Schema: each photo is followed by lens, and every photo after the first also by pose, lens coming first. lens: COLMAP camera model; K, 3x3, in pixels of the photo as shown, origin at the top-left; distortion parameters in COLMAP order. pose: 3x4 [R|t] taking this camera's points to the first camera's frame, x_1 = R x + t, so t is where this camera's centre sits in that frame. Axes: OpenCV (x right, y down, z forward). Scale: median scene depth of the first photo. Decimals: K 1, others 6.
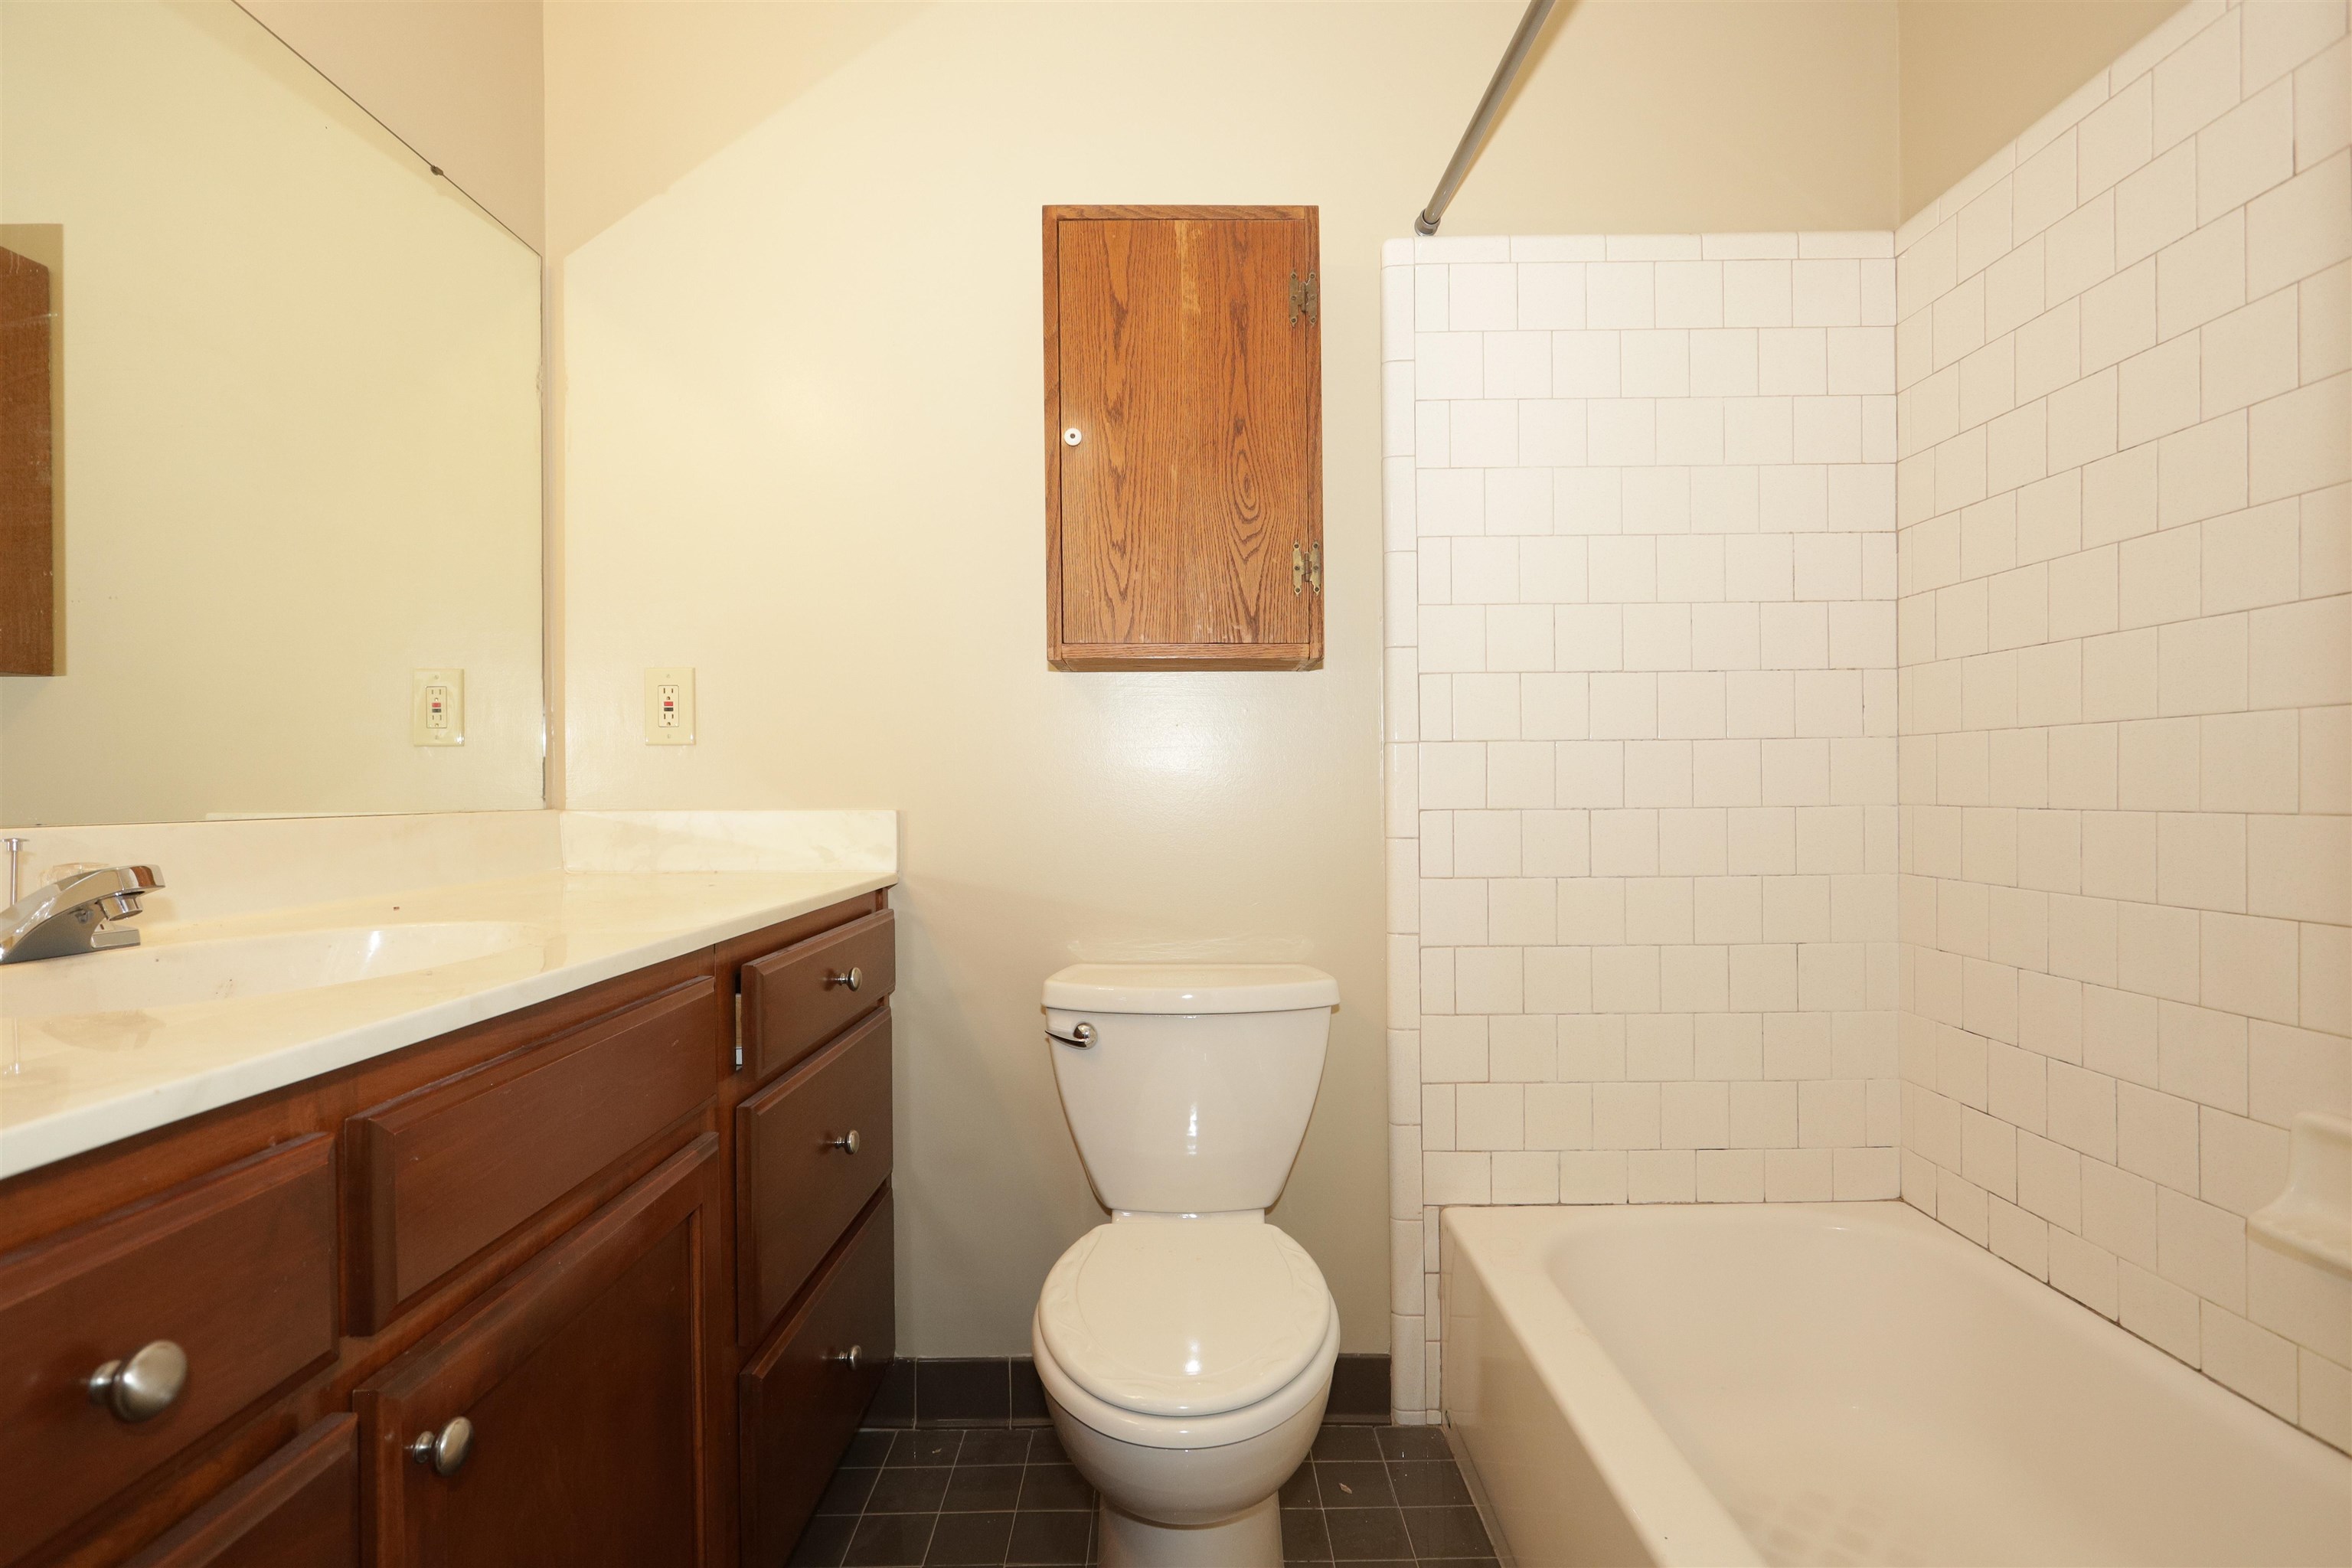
lens RADIAL K [[1112.2, 0, 1175.0], [0, 1112.2, 791.5], [0, 0, 1]] dist [-0.004241, 0.001556]
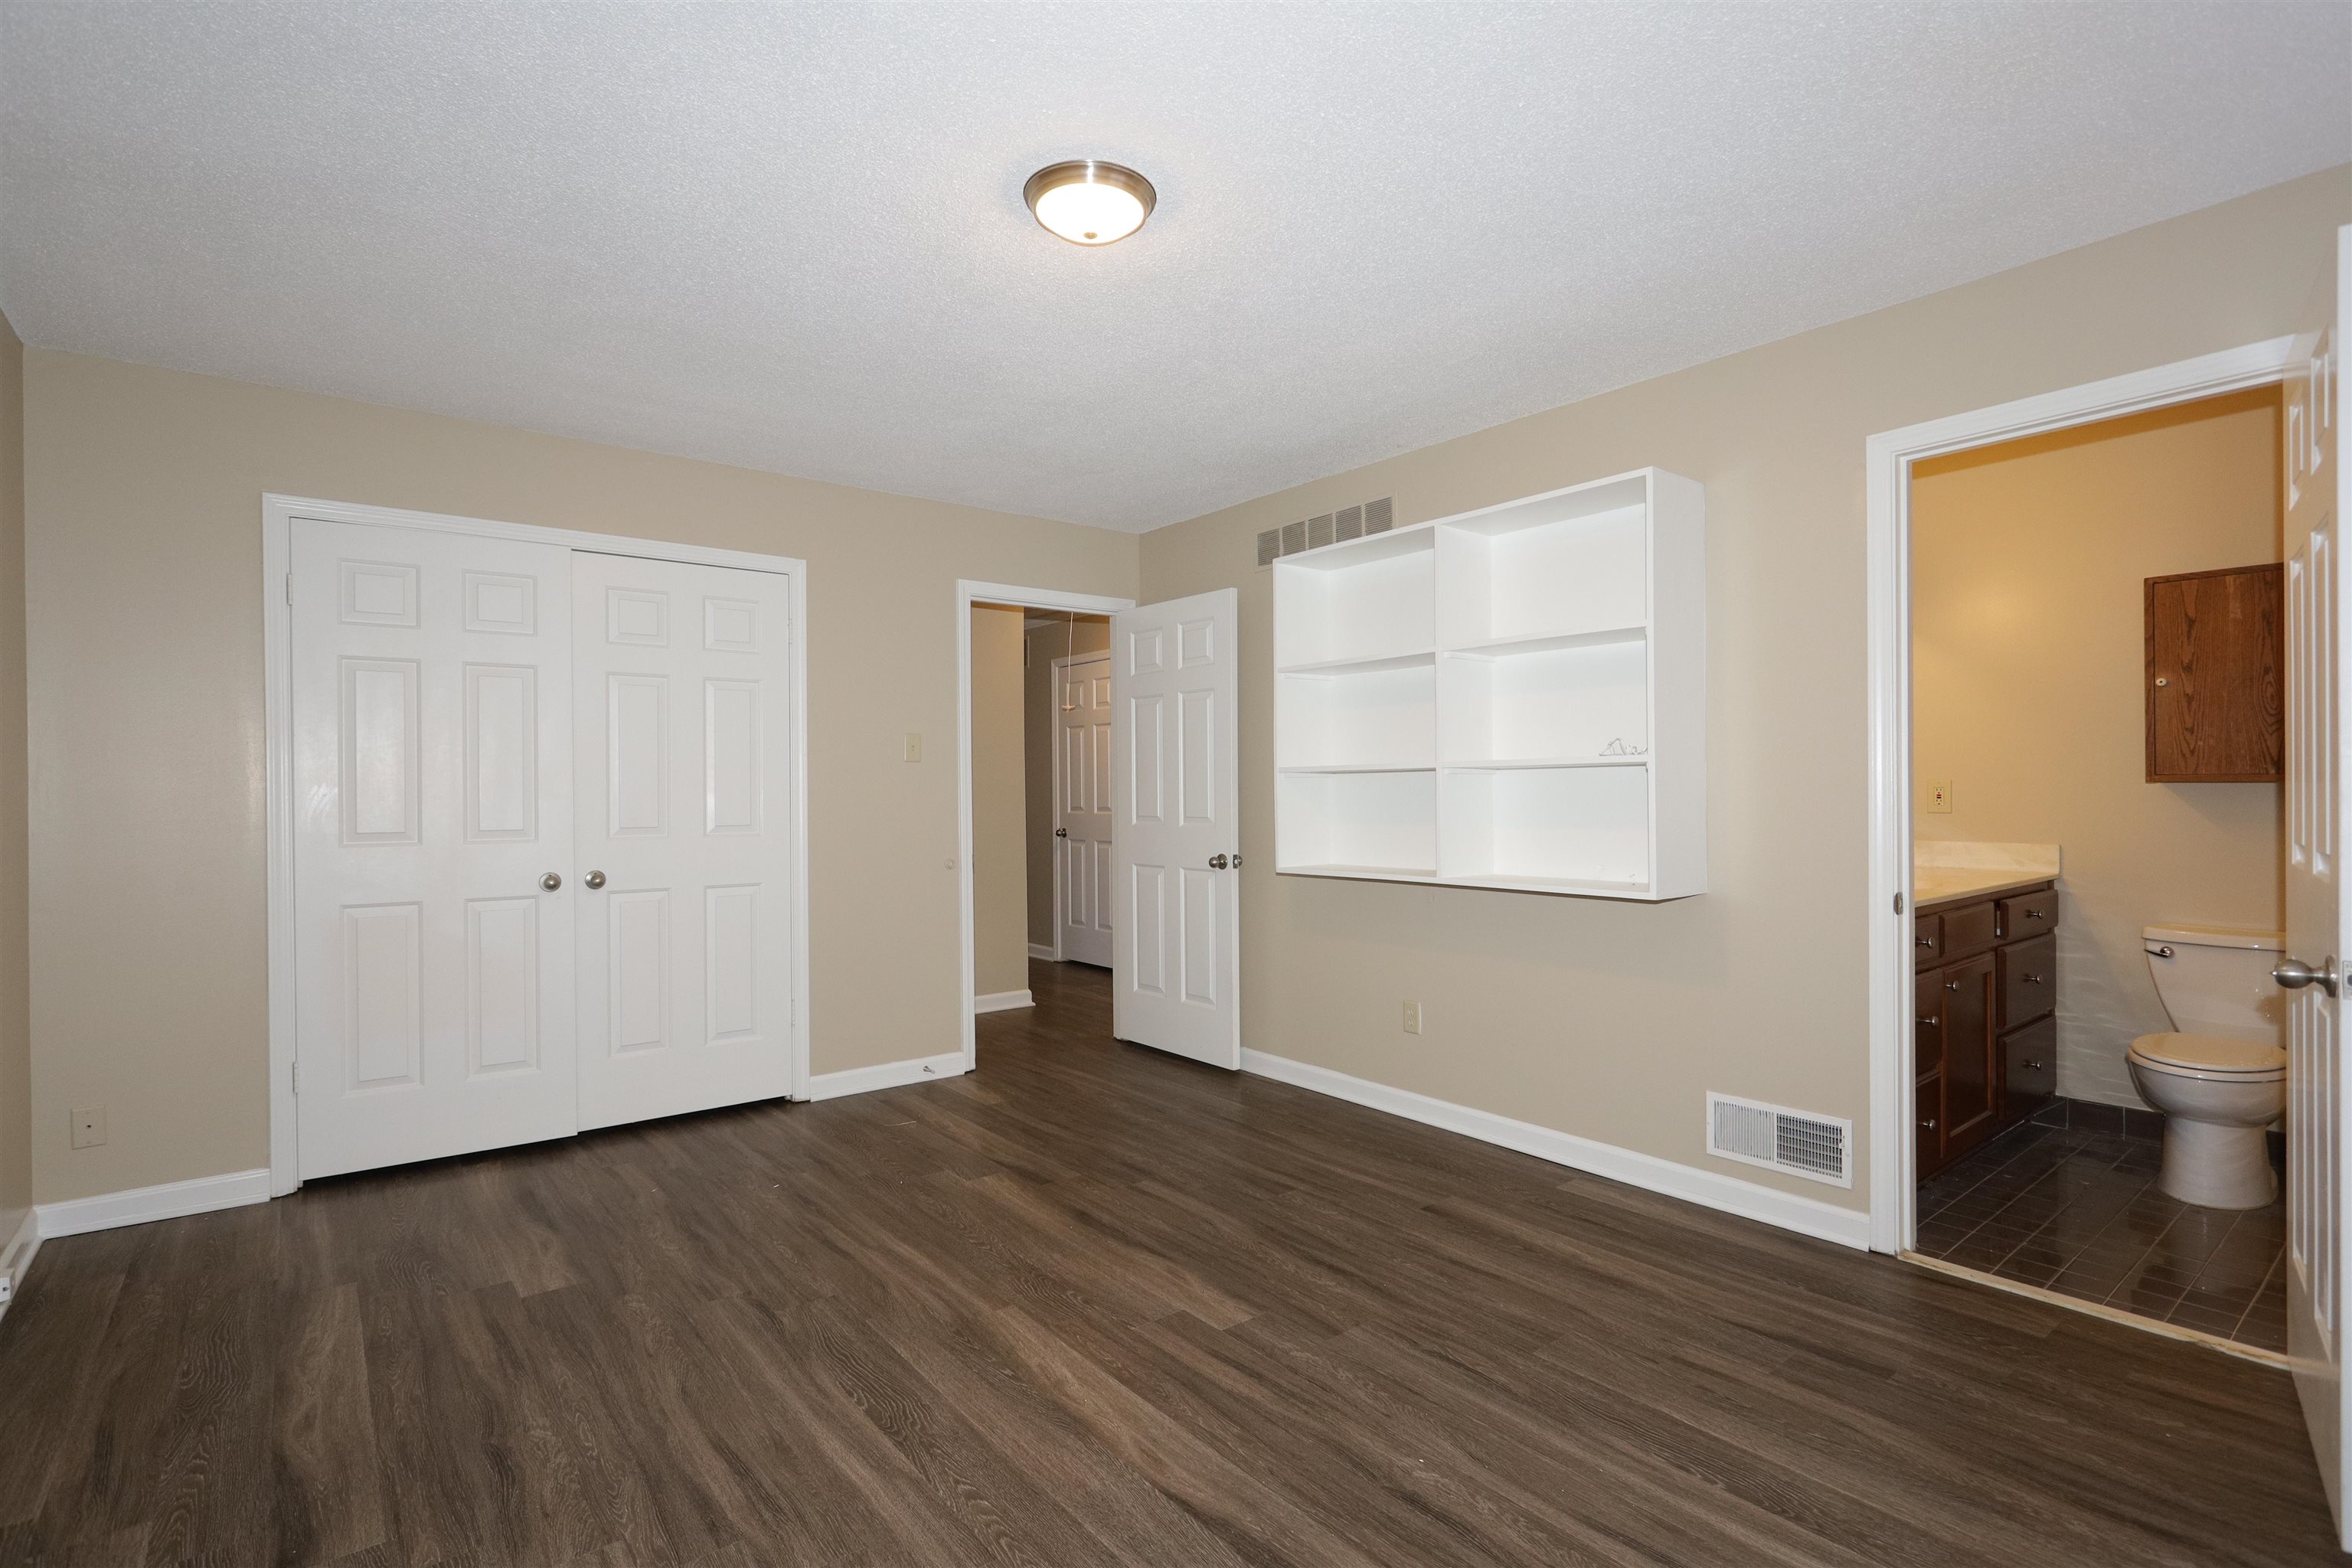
lens RADIAL K [[1112.2, 0, 1167.6], [0, 1112.2, 788.2], [0, 0, 1]] dist [-0.004241, 0.001556]
pose [[0.635068, 0.005582, -0.772436, 0.356443], [0.002303, 0.999956, 0.009119, -0.130793], [0.772453, -0.007570, 0.635027, -1.920498]]
